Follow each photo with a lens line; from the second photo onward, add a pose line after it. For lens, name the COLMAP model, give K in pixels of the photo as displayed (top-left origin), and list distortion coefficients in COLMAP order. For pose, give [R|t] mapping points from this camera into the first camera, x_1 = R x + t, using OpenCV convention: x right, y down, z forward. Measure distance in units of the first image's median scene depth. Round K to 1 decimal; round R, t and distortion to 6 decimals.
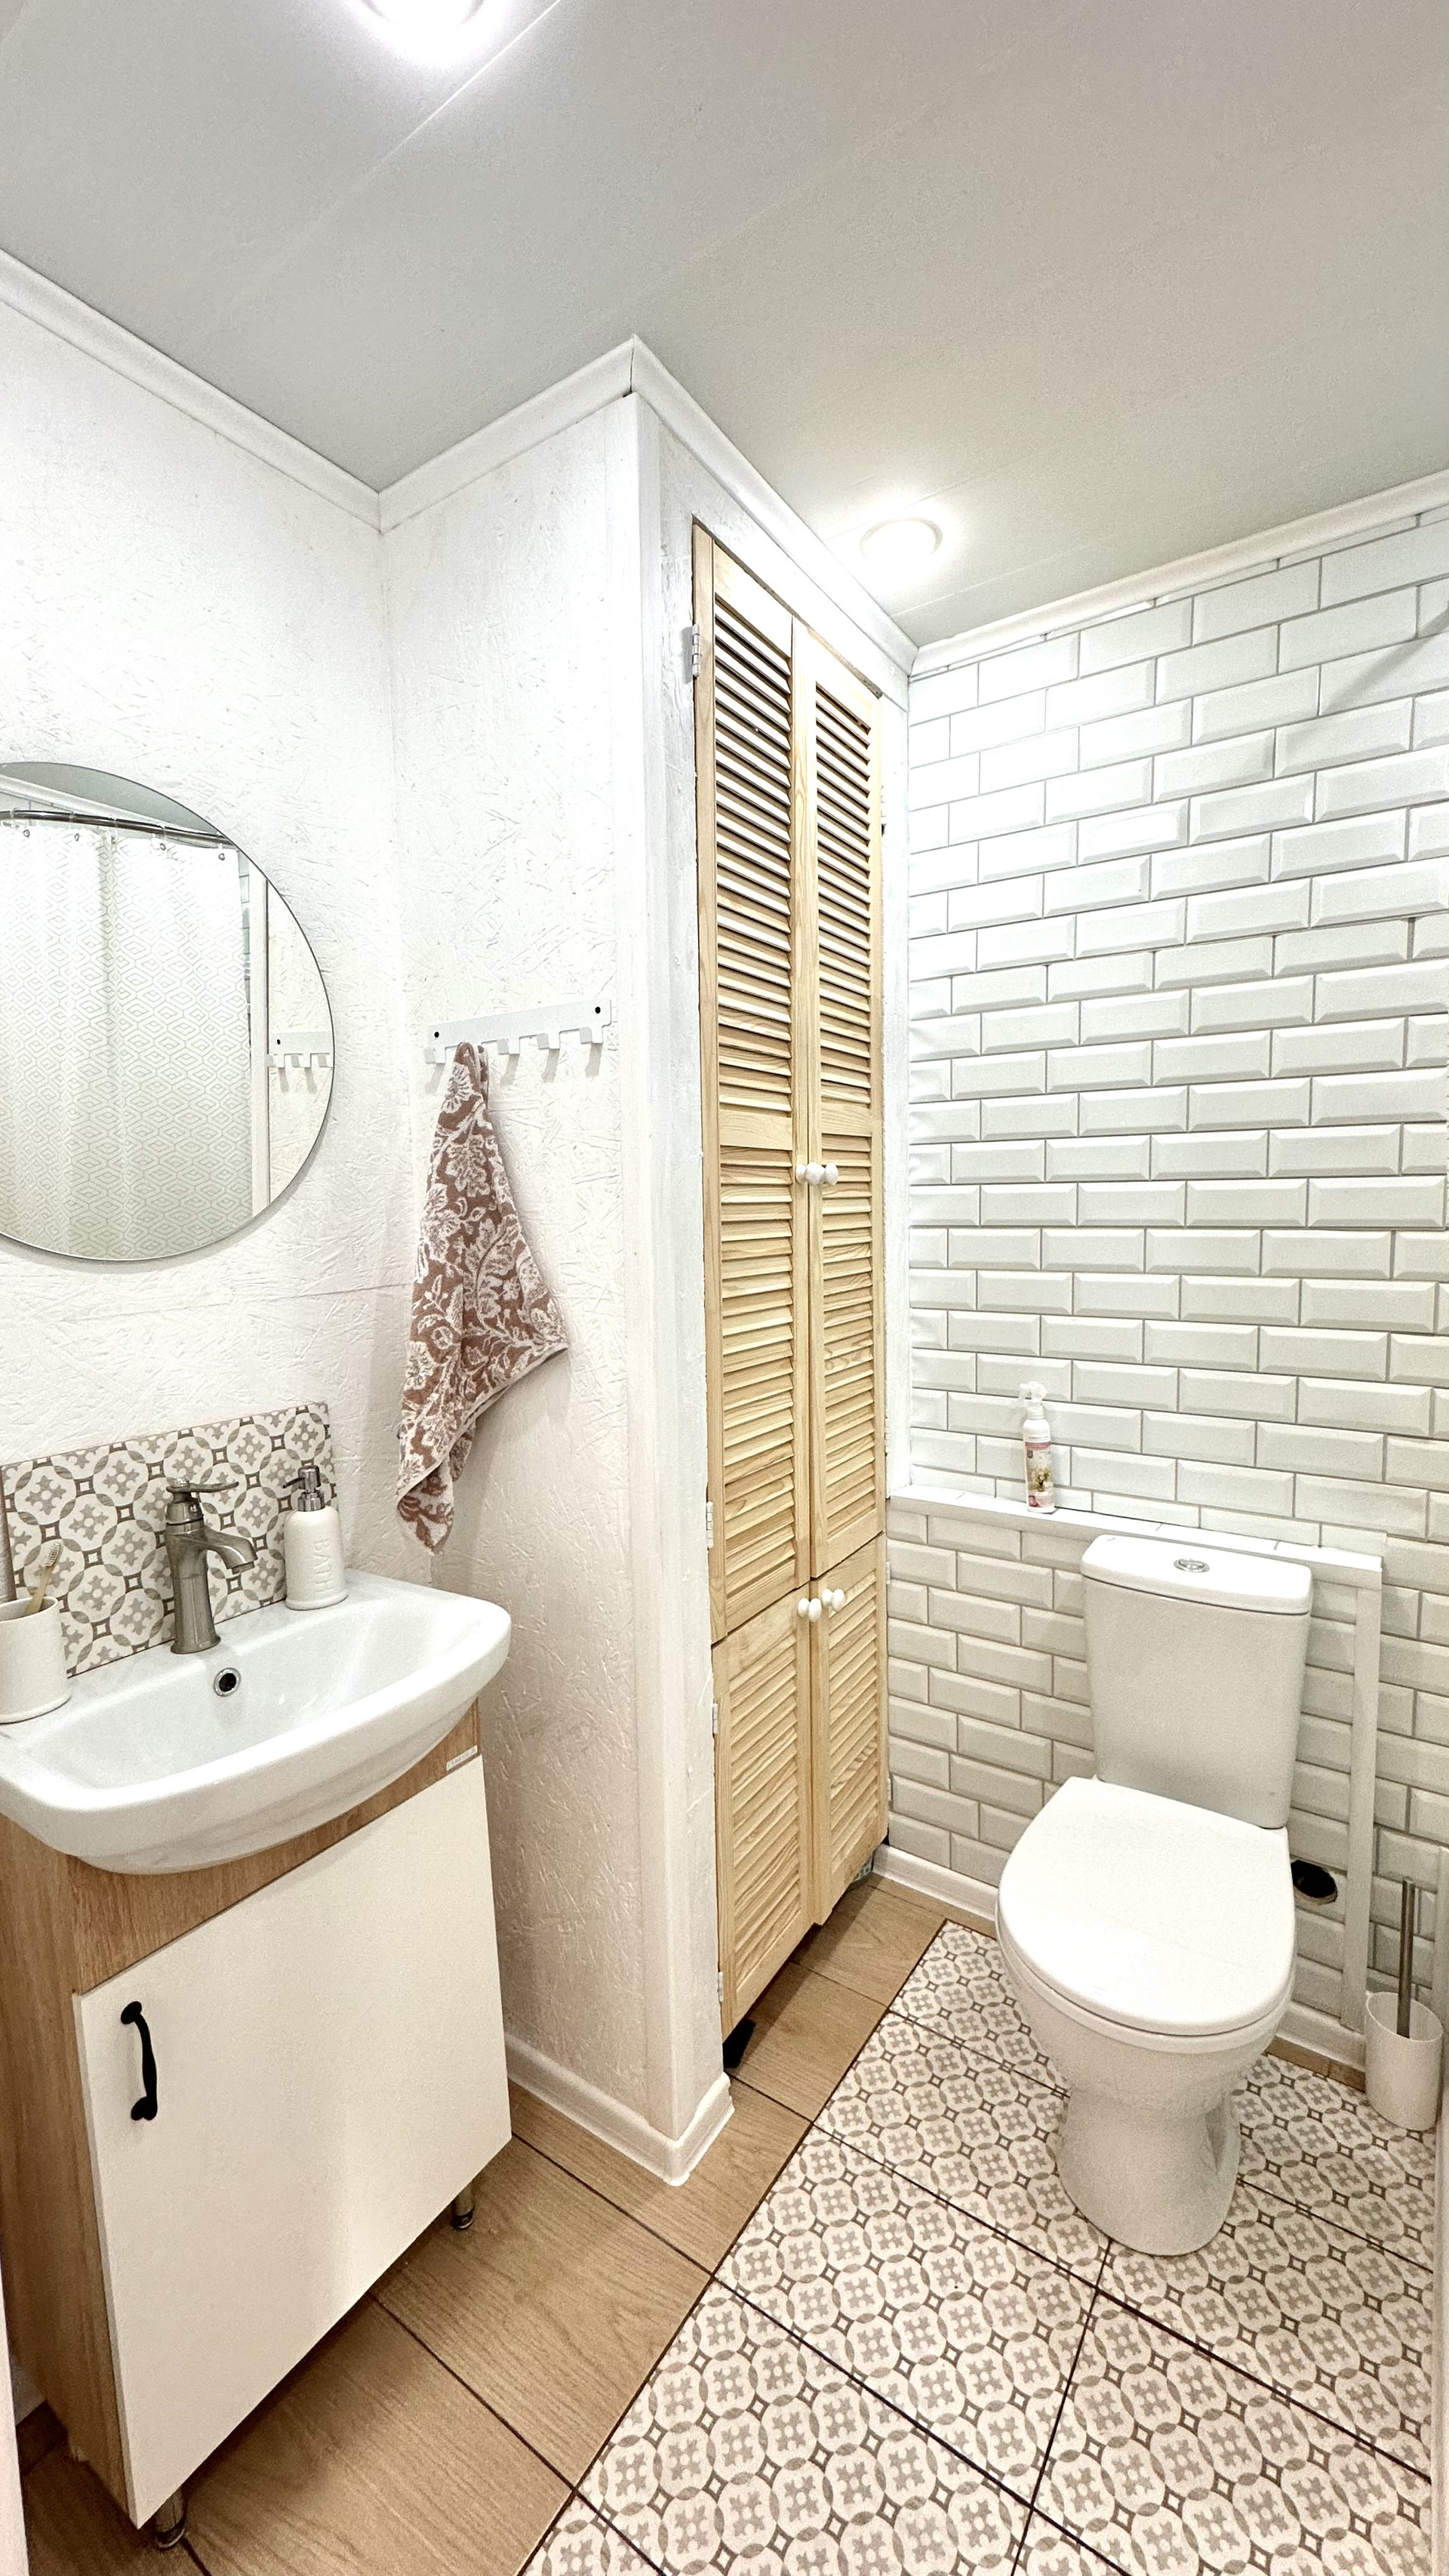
lens RADIAL K [[1034.2, 0, 724.5], [0, 1034.2, 1288.0], [0, 0, 1]] dist [0.000185, 0.012567]
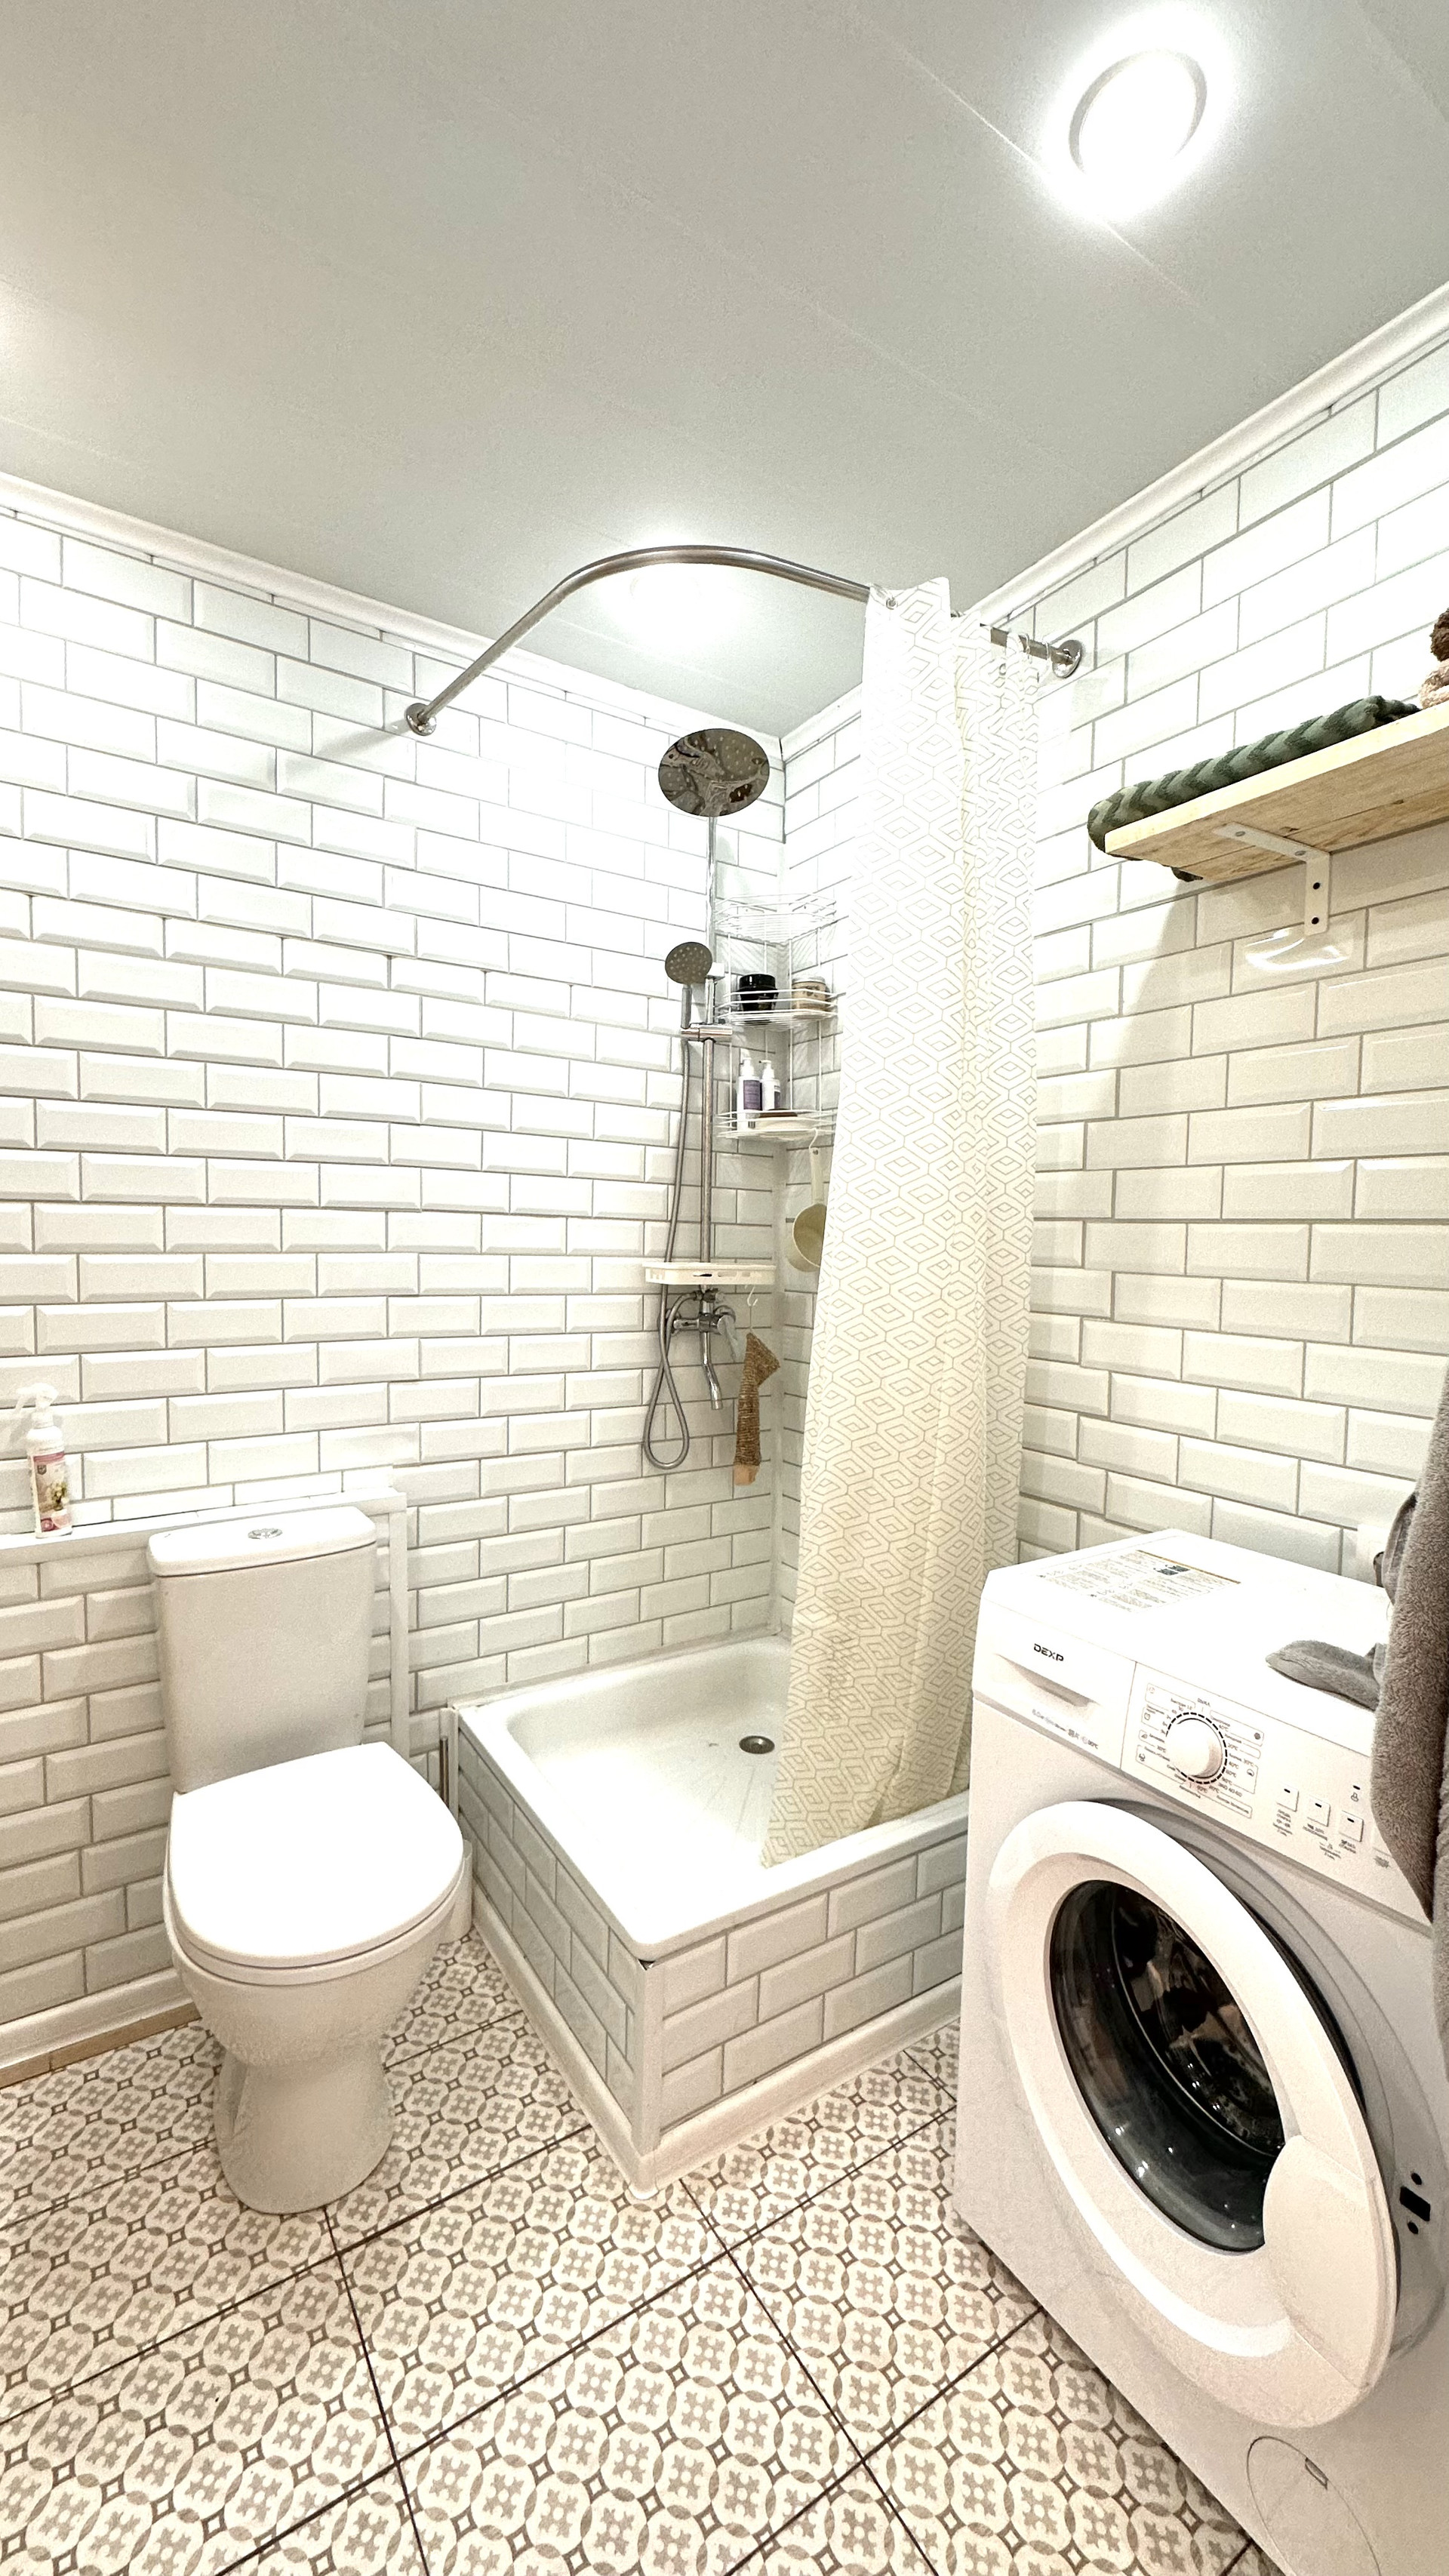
lens RADIAL K [[1006.2, 0, 725.1], [0, 1006.2, 1241.1], [0, 0, 1]] dist [-0.000758, -0.005958]
pose [[0.387488, -0.013942, 0.921769, -0.290648], [0.032494, 0.999471, 0.001458, -0.011456], [-0.921302, 0.029387, 0.387736, 0.194782]]
